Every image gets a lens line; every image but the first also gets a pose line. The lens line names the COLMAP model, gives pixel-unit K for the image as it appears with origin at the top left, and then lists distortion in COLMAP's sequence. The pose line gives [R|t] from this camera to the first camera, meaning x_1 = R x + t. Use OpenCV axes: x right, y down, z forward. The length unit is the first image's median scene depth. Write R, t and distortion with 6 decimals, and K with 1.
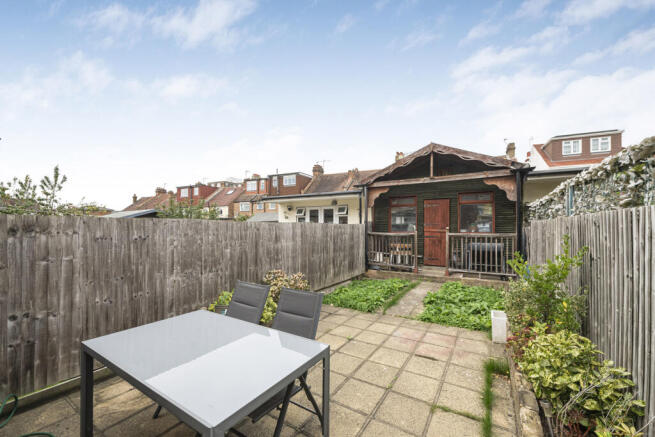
lens RADIAL K [[259.6, 0, 331.2], [0, 259.6, 224.1], [0, 0, 1]] dist [-0.007831, -0.000467]
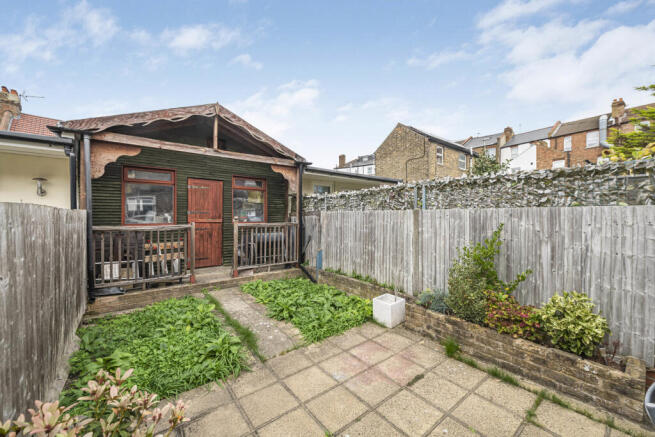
lens RADIAL K [[259.6, 0, 338.7], [0, 259.6, 216.7], [0, 0, 1]] dist [-0.007831, -0.000467]
pose [[0.325770, -0.003314, 0.945443, -0.212945], [-0.011260, 0.999909, 0.007384, 0.003701], [-0.945382, -0.013052, 0.325703, 0.444087]]
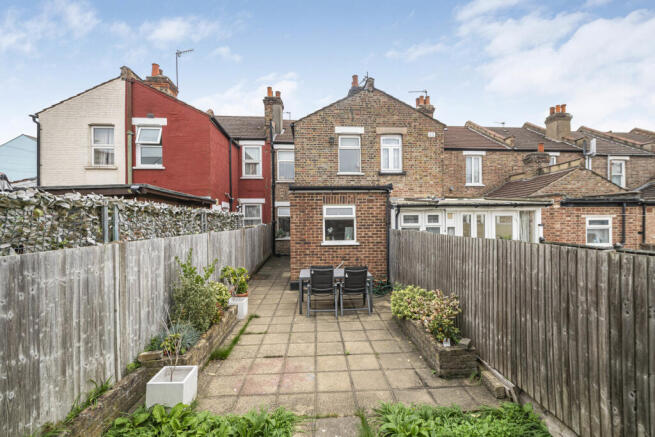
lens RADIAL K [[284.3, 0, 333.5], [0, 284.3, 219.6], [0, 0, 1]] dist [0.000607, -0.000006]
pose [[-0.810416, 0.008074, -0.585799, 0.405259], [0.014515, 0.999875, -0.006299, -0.037735], [0.585674, -0.013607, -0.810432, 1.002738]]
